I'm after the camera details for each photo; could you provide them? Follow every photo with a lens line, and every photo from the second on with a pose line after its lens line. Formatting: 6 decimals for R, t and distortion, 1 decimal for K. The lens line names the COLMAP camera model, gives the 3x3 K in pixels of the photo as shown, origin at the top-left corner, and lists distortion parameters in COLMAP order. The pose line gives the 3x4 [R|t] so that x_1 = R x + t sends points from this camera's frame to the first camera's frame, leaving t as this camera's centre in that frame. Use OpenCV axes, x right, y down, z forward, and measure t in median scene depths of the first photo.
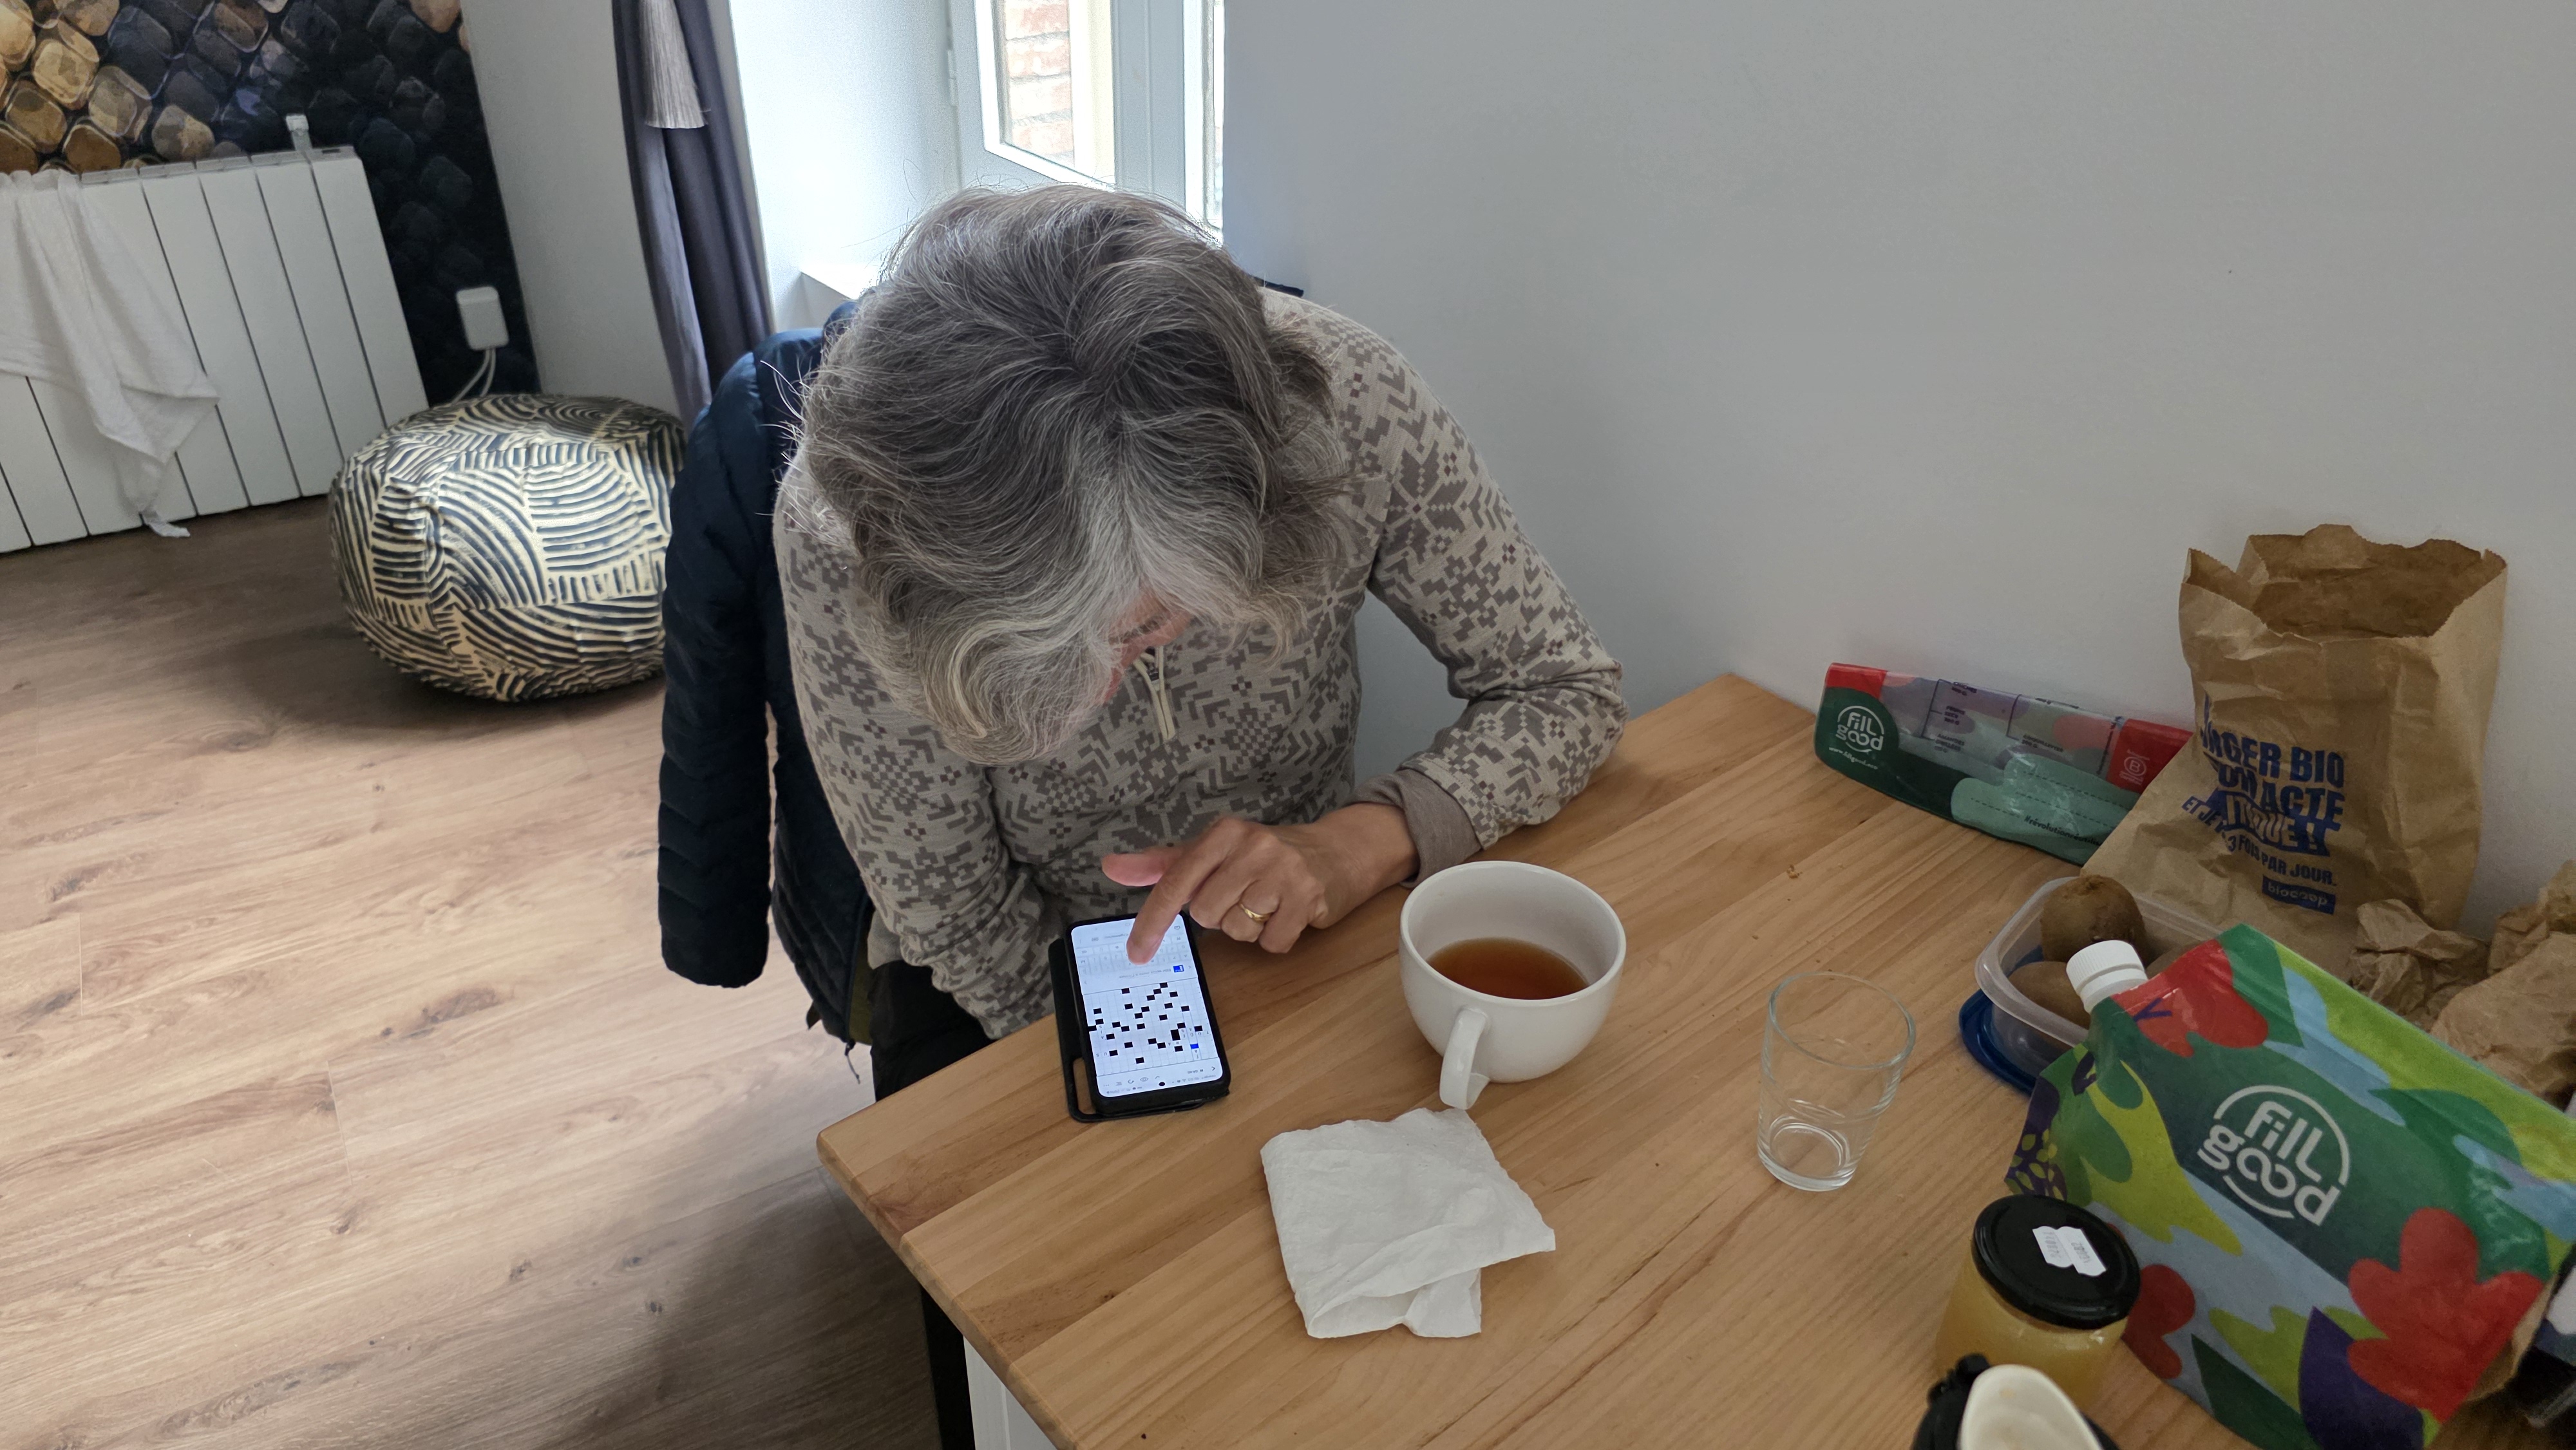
lens RADIAL K [[1788.0, 0, 1288.0], [0, 1788.0, 725.0], [0, 0, 1]] dist [0.033125, -0.022586]
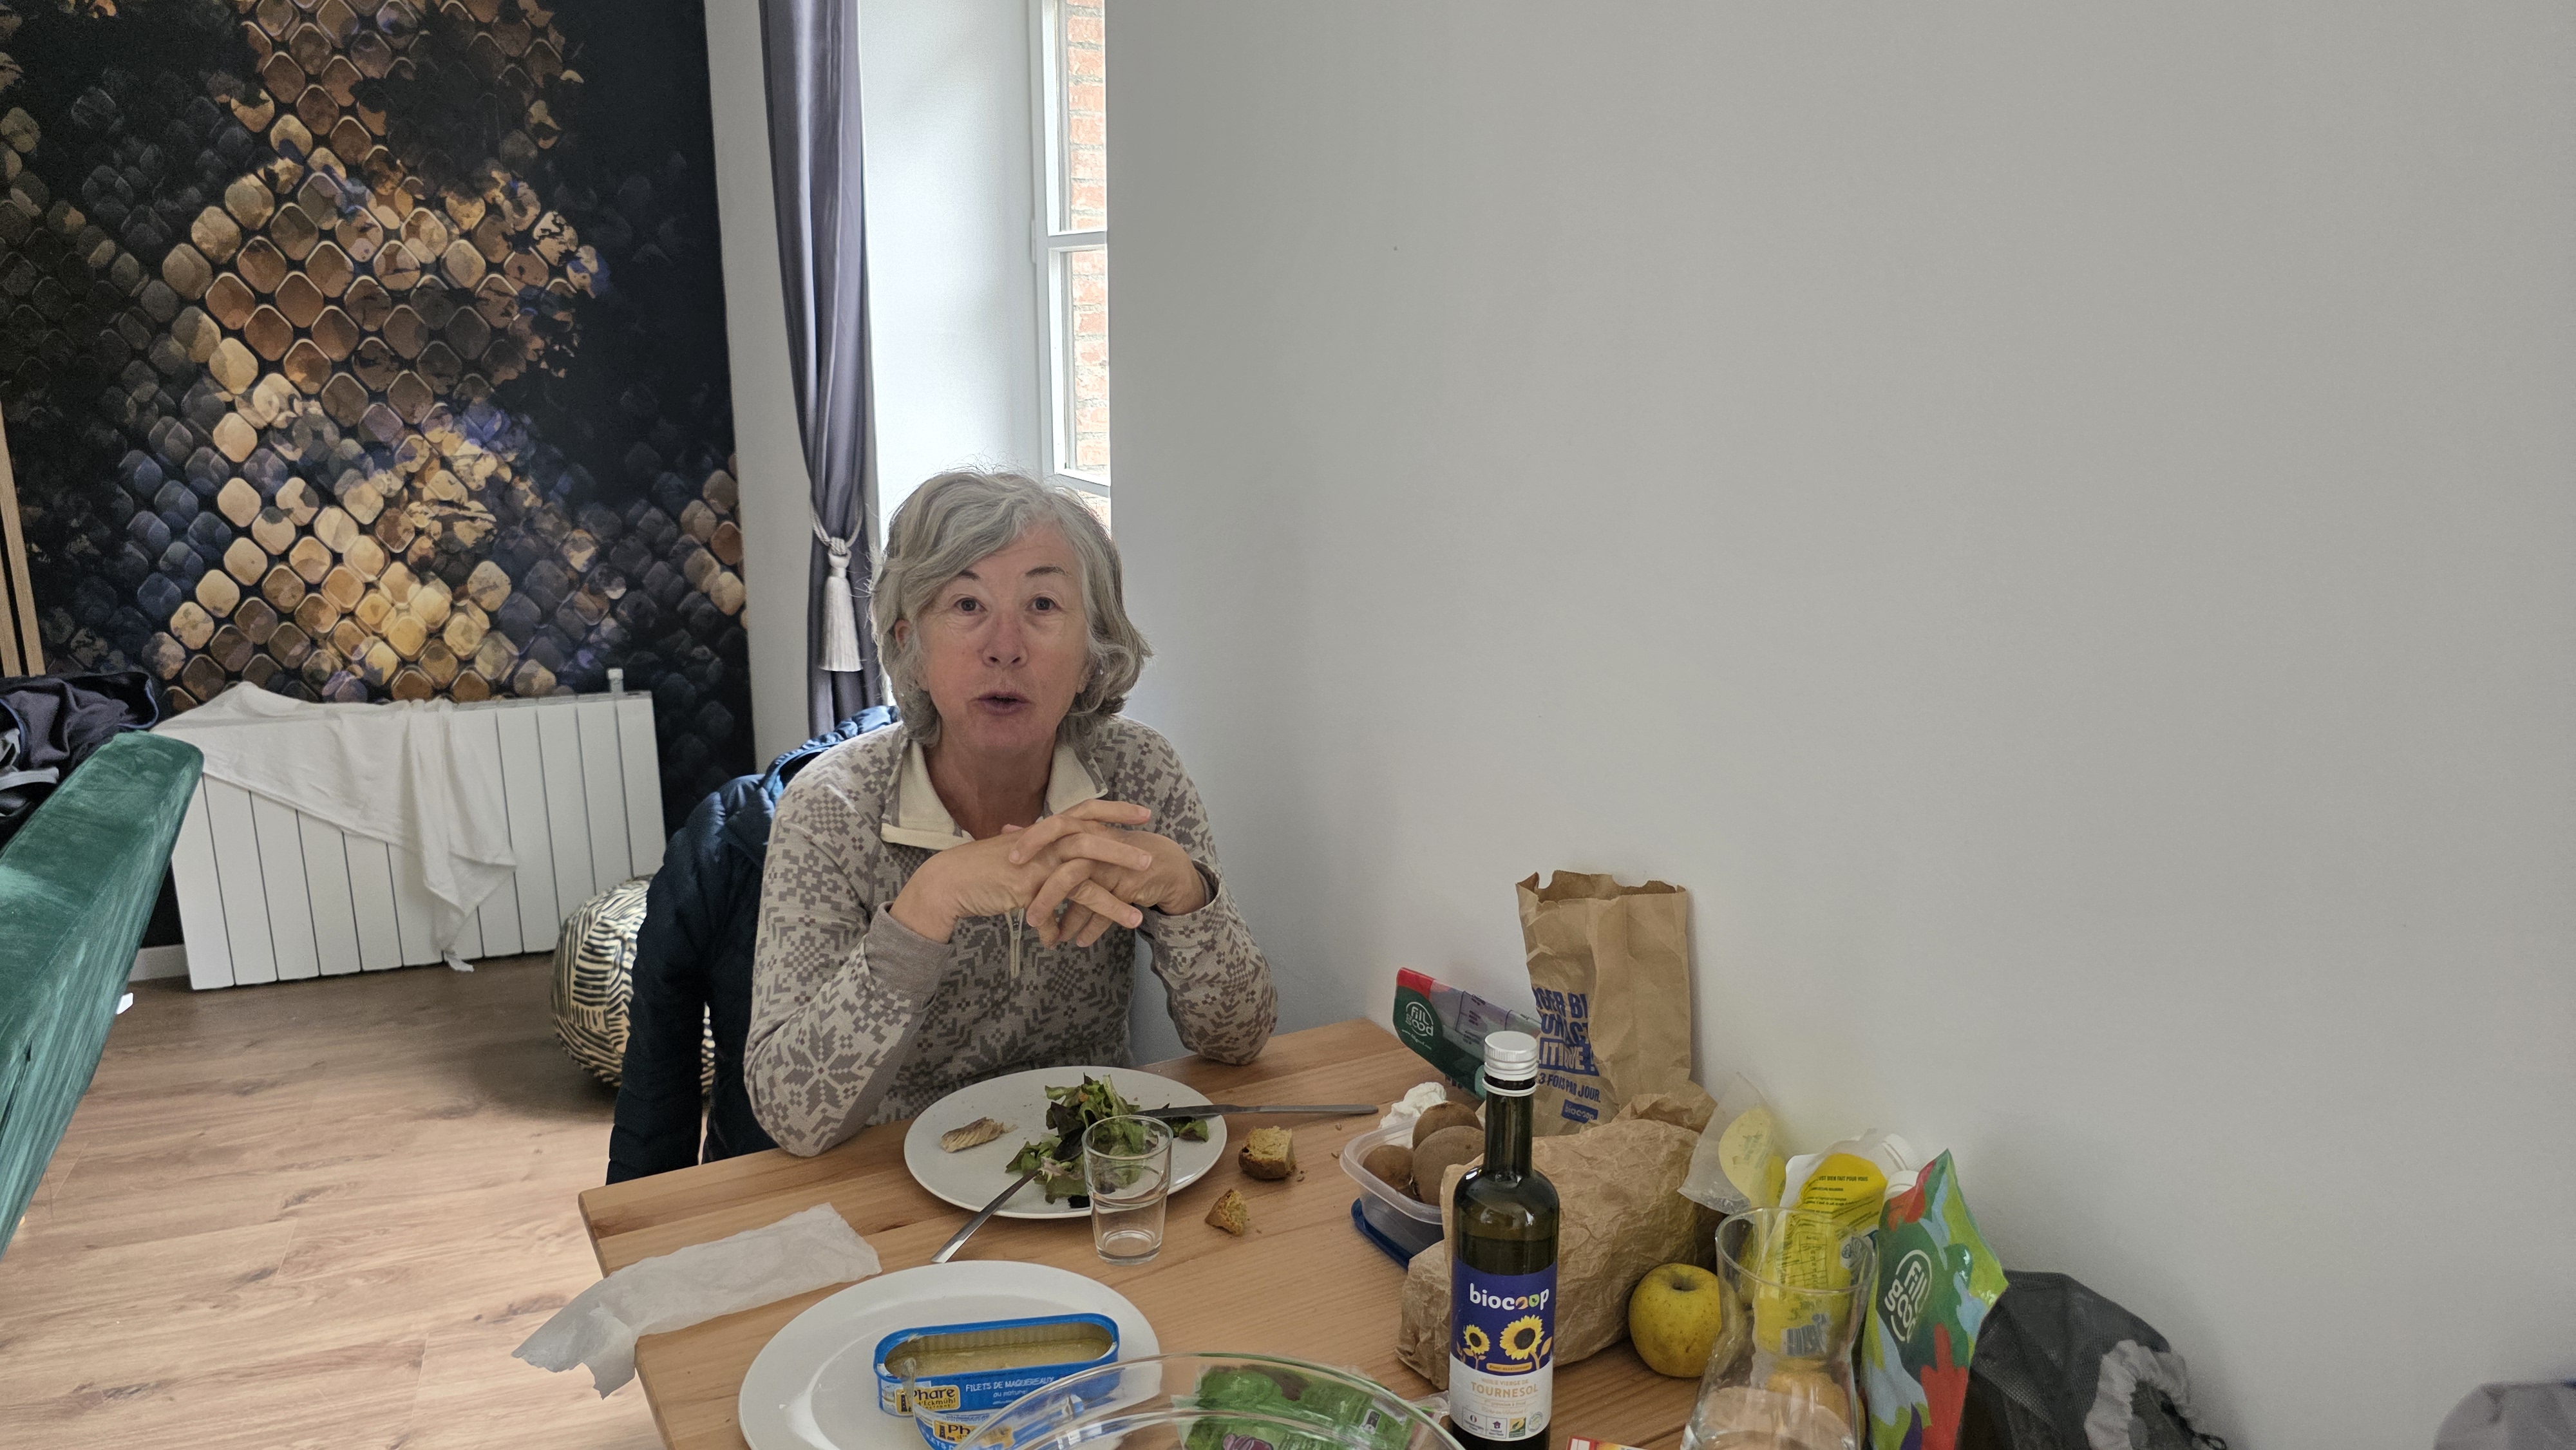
lens RADIAL K [[1788.0, 0, 1288.0], [0, 1788.0, 725.0], [0, 0, 1]] dist [0.033125, -0.022586]
pose [[0.982439, 0.025978, -0.184764, 0.239870], [-0.085102, 0.943644, -0.319833, 0.110538], [0.166043, 0.329940, 0.929284, -0.192104]]
